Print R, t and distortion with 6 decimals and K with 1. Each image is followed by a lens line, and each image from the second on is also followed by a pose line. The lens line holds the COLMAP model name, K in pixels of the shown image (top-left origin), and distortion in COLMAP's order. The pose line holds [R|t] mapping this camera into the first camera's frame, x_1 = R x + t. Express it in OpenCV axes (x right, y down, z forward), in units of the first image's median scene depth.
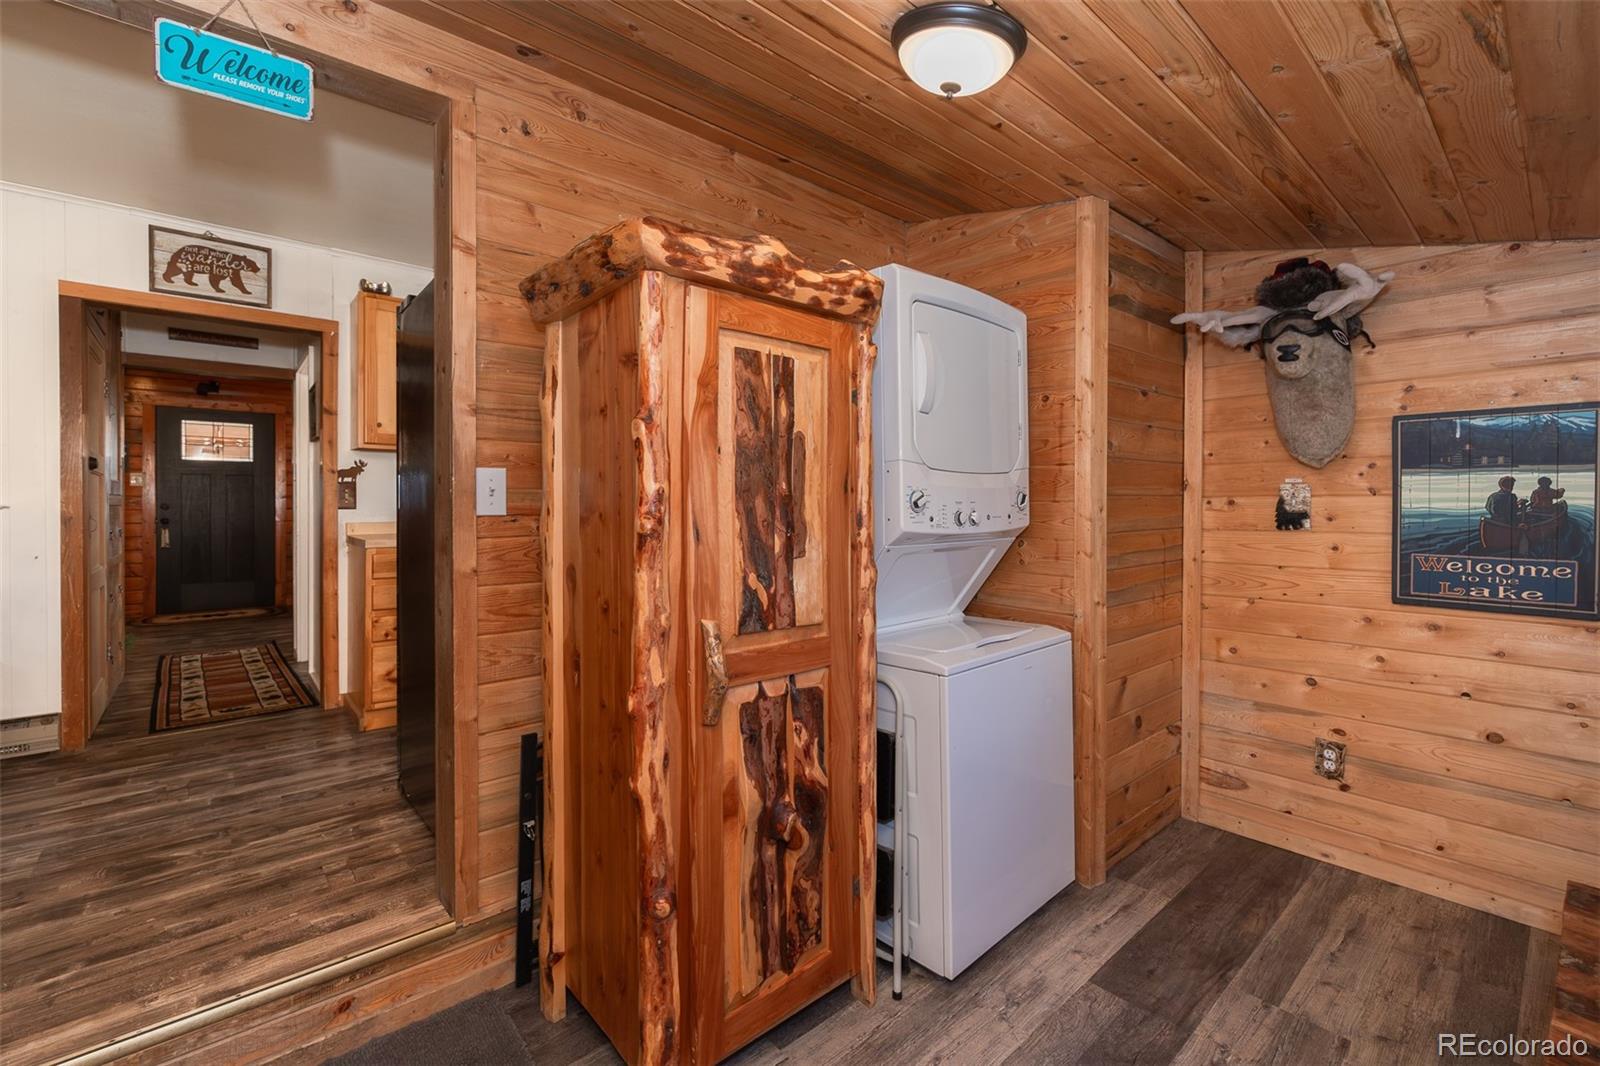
lens RADIAL K [[692.7, 0, 824.2], [0, 692.7, 495.2], [0, 0, 1]] dist [0.001379, -0.000254]
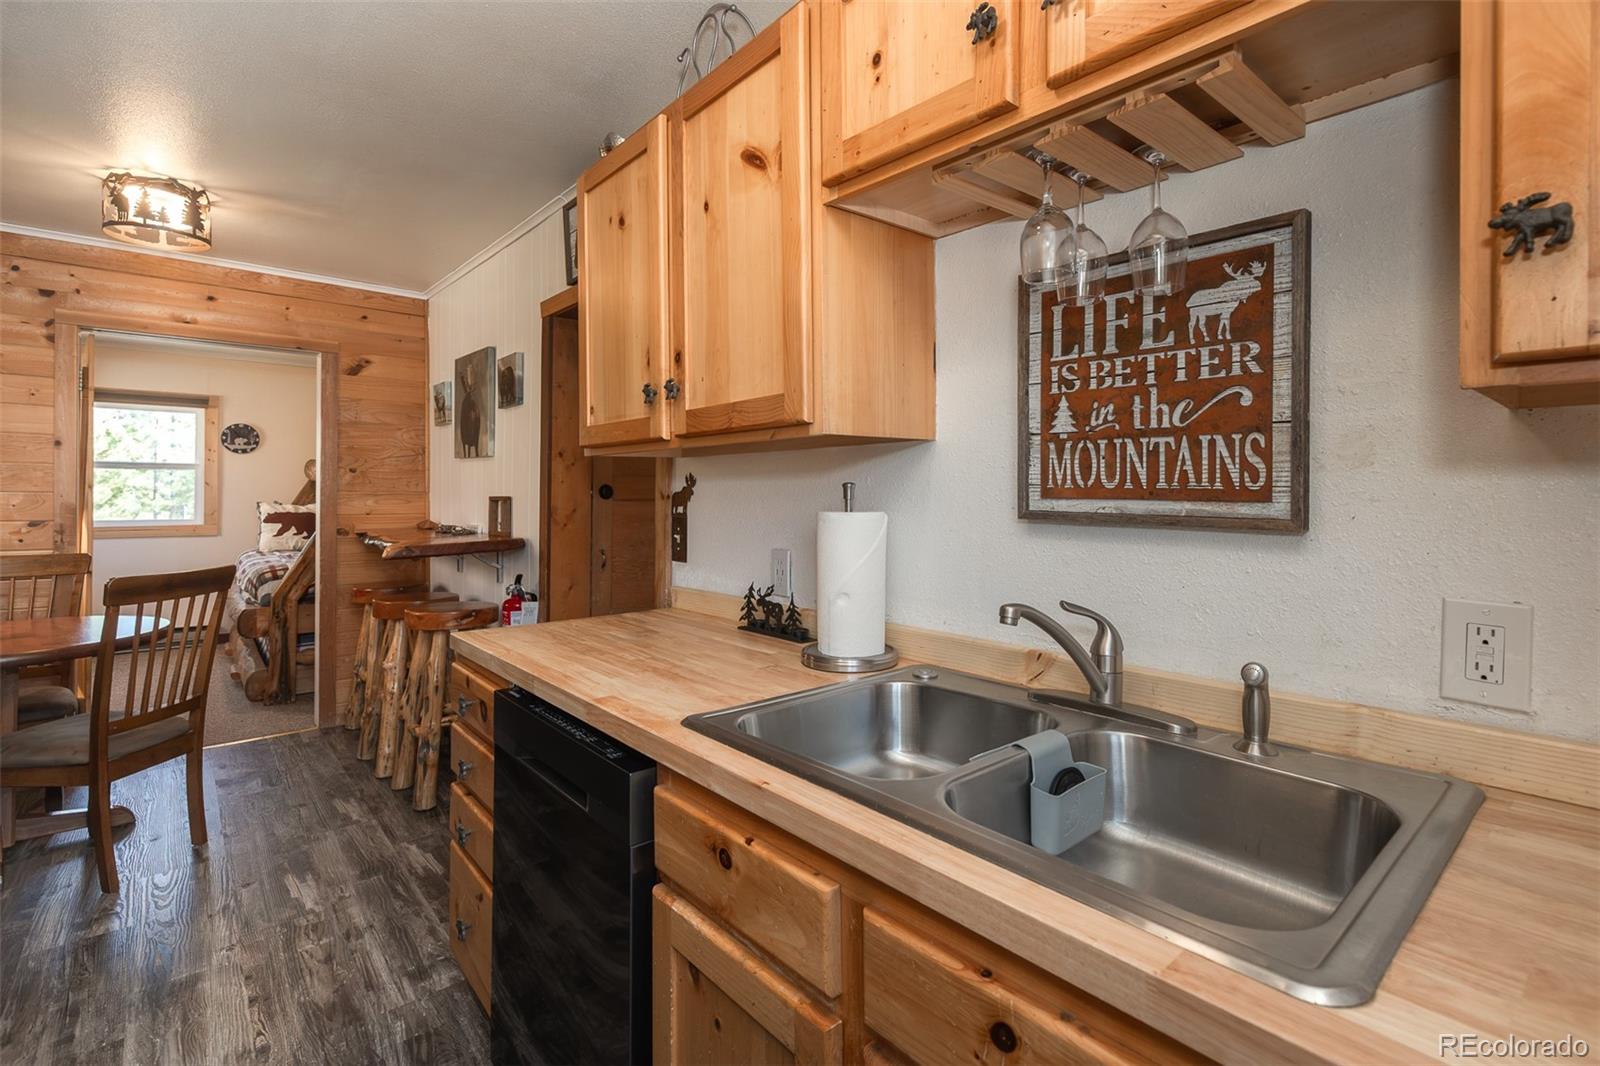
lens RADIAL K [[735.9, 0, 833.5], [0, 735.9, 486.8], [0, 0, 1]] dist [-0.008001, 0.003474]
pose [[0.023859, -0.011503, -0.999649, -0.104366], [0.004903, 0.999923, -0.011389, -0.047194], [0.999703, -0.004630, 0.023913, 1.568653]]
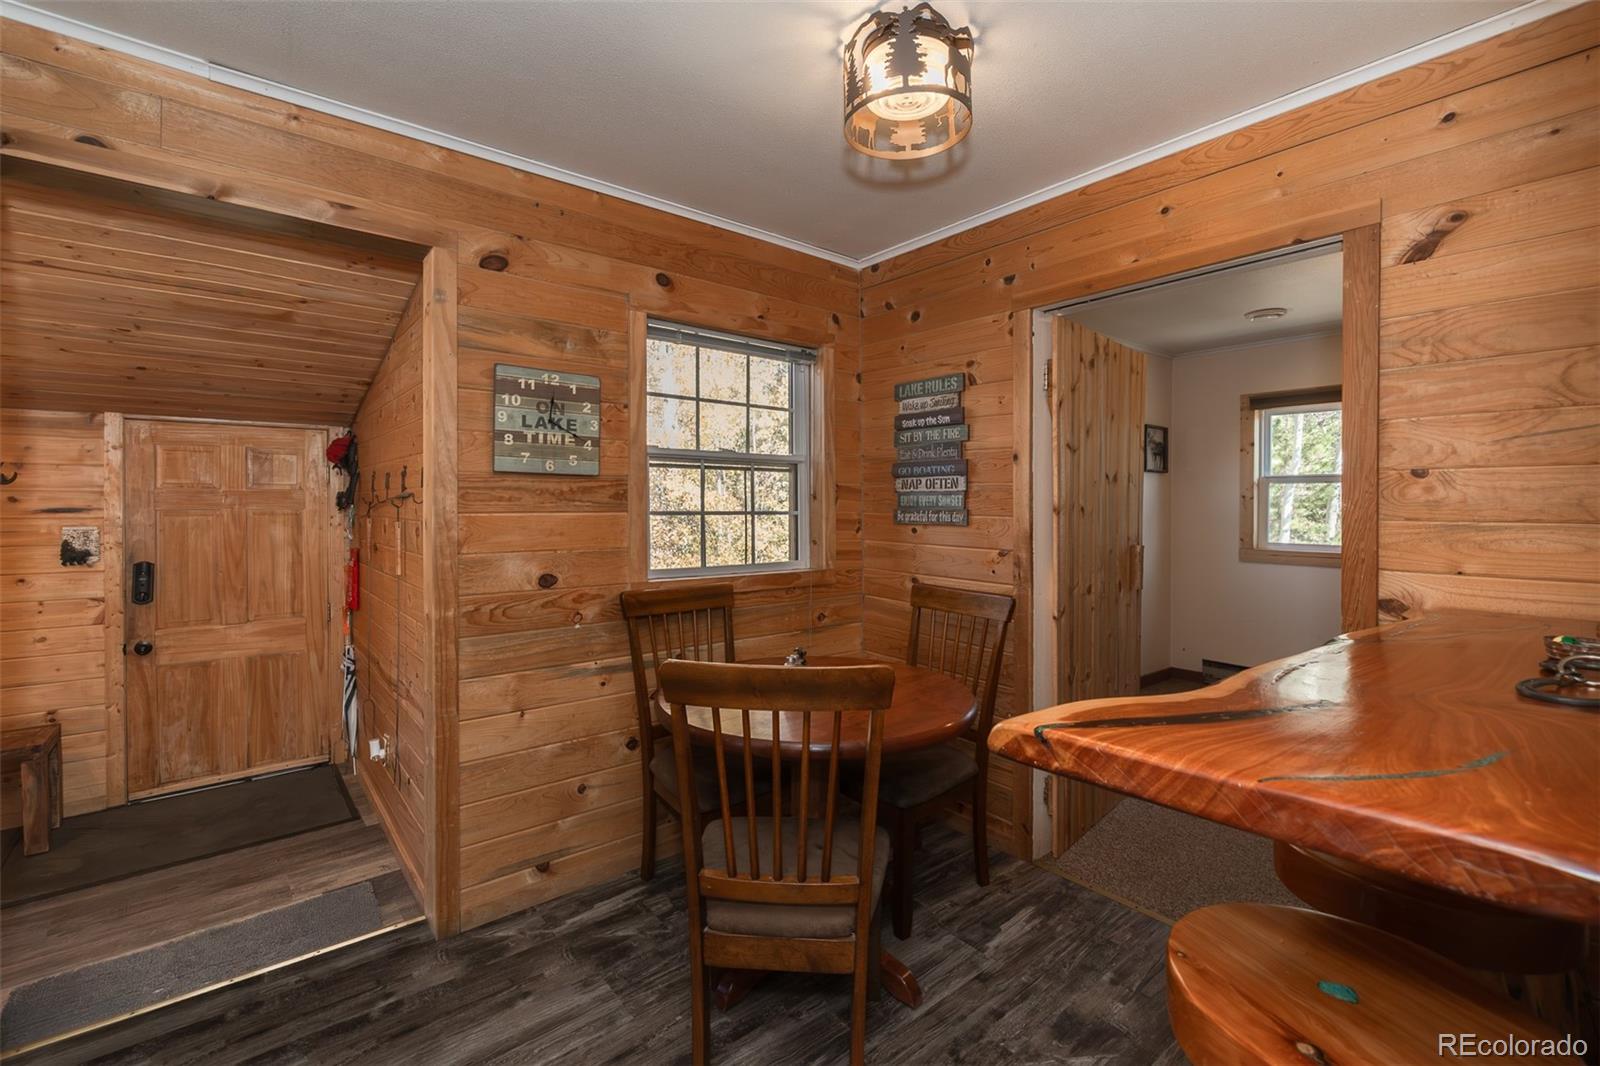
lens RADIAL K [[692.7, 0, 810.3], [0, 692.7, 509.4], [0, 0, 1]] dist [0.001379, -0.000254]
pose [[-0.999496, -0.001246, 0.031736, -1.102200], [-0.001219, 0.999999, 0.000863, -0.068857], [-0.031737, 0.000824, -0.999496, 1.269164]]
